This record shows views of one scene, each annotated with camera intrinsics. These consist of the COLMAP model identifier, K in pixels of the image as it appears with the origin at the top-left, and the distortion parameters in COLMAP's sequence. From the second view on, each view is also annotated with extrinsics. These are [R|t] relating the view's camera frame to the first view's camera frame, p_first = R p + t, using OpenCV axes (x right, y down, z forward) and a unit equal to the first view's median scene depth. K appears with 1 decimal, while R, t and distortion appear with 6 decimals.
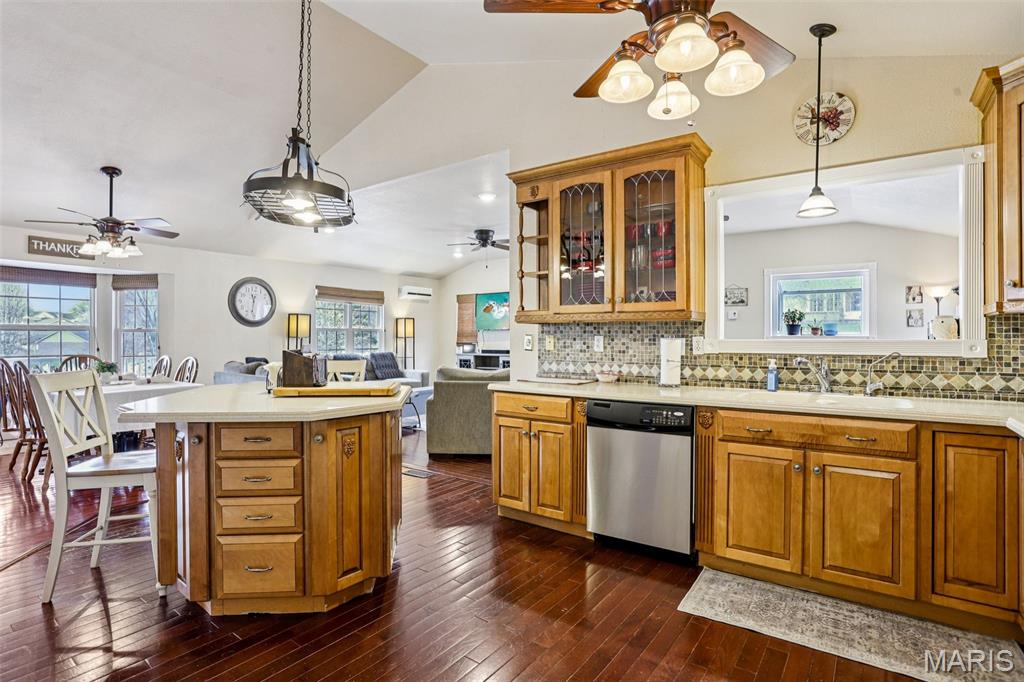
lens RADIAL K [[516.0, 0, 505.4], [0, 516.0, 336.9], [0, 0, 1]] dist [-0.072354, 0.032821]
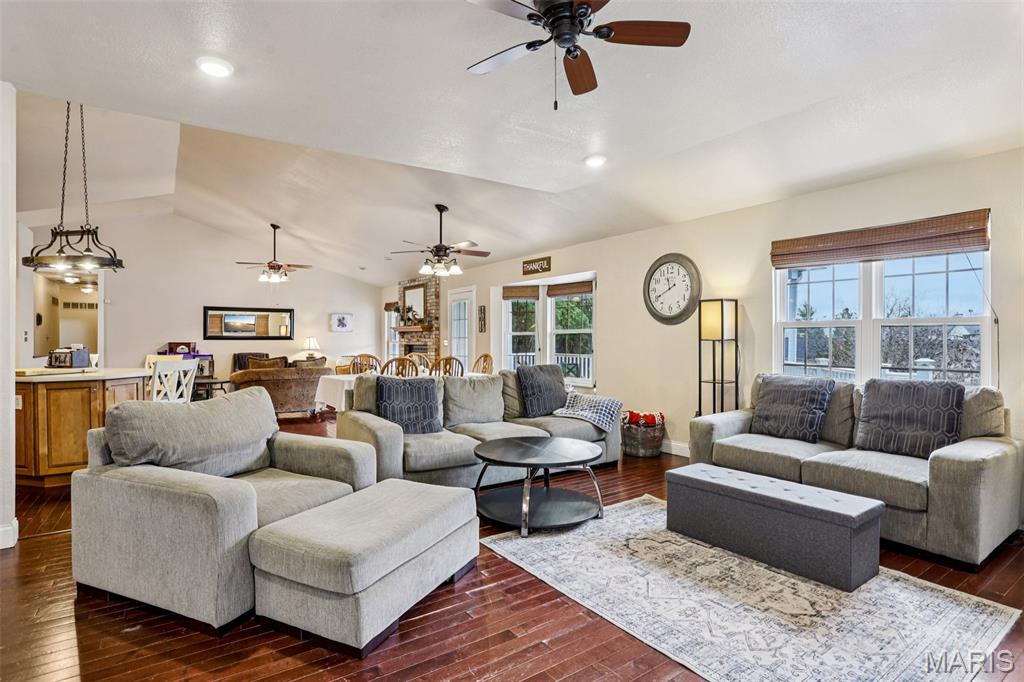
lens RADIAL K [[516.0, 0, 504.4], [0, 516.0, 341.6], [0, 0, 1]] dist [-0.072354, 0.032821]
pose [[-0.340088, 0.004032, -0.940385, 0.531169], [0.000689, 0.999992, 0.004038, 0.000680], [0.940393, 0.000726, -0.340088, 2.258598]]
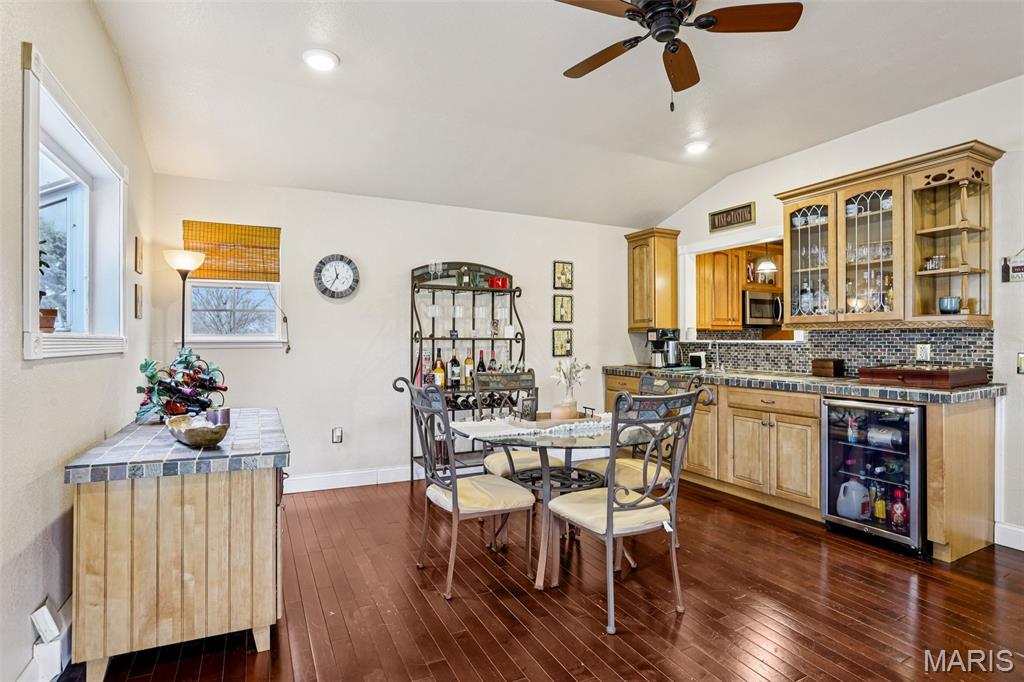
lens RADIAL K [[516.0, 0, 508.2], [0, 516.0, 340.4], [0, 0, 1]] dist [-0.072354, 0.032821]
pose [[-0.886209, 0.000344, 0.463285, 0.443527], [0.000963, 0.999999, 0.001101, 0.002423], [-0.463284, 0.001422, -0.886209, 2.276585]]
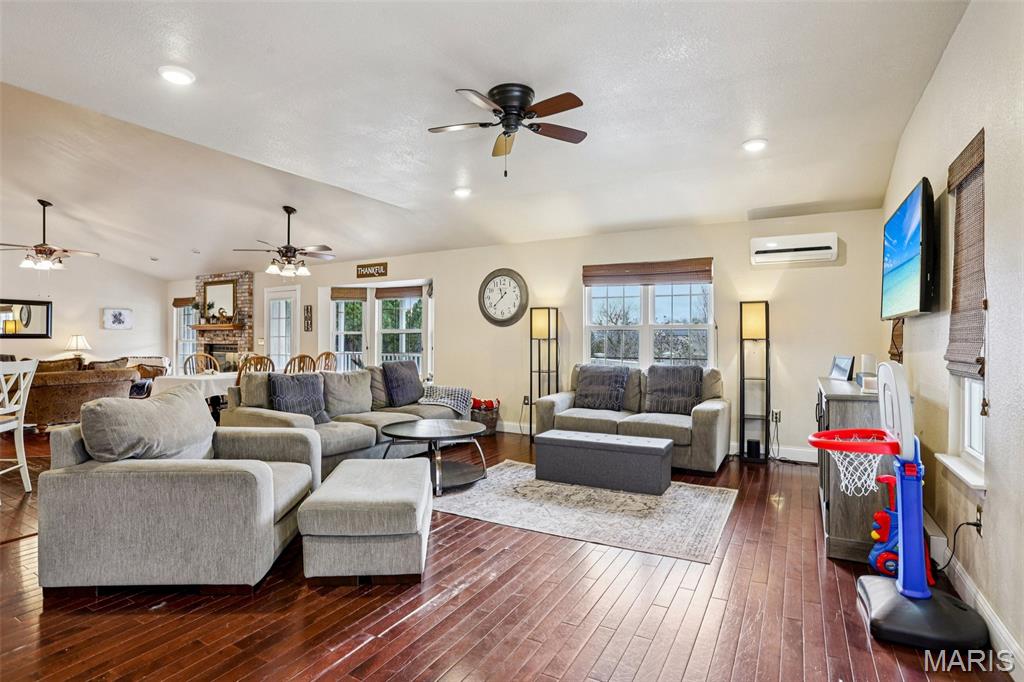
lens RADIAL K [[516.0, 0, 505.4], [0, 516.0, 338.5], [0, 0, 1]] dist [-0.072354, 0.032821]
pose [[0.105304, -0.001030, -0.994439, 0.810619], [-0.000947, 0.999999, -0.001136, 0.002480], [0.994440, 0.001062, 0.105303, 2.013023]]
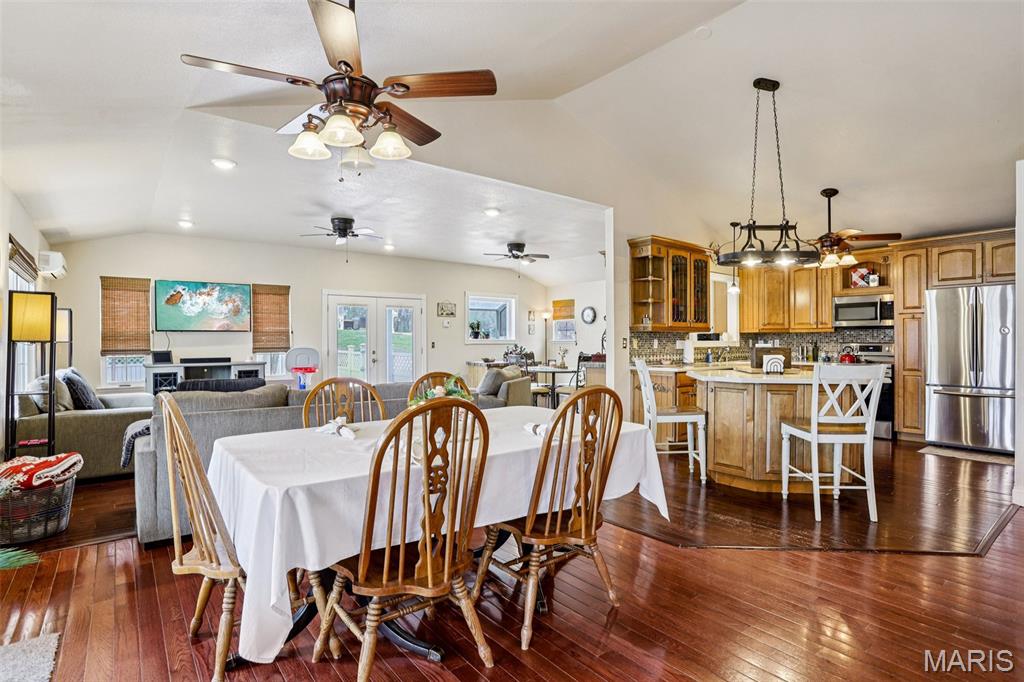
lens RADIAL K [[516.0, 0, 505.3], [0, 516.0, 343.2], [0, 0, 1]] dist [-0.072354, 0.032821]
pose [[0.274369, -0.005423, 0.961609, -1.694912], [0.001863, 0.999985, 0.005108, 0.001485], [-0.961623, 0.000390, 0.274375, 1.054408]]
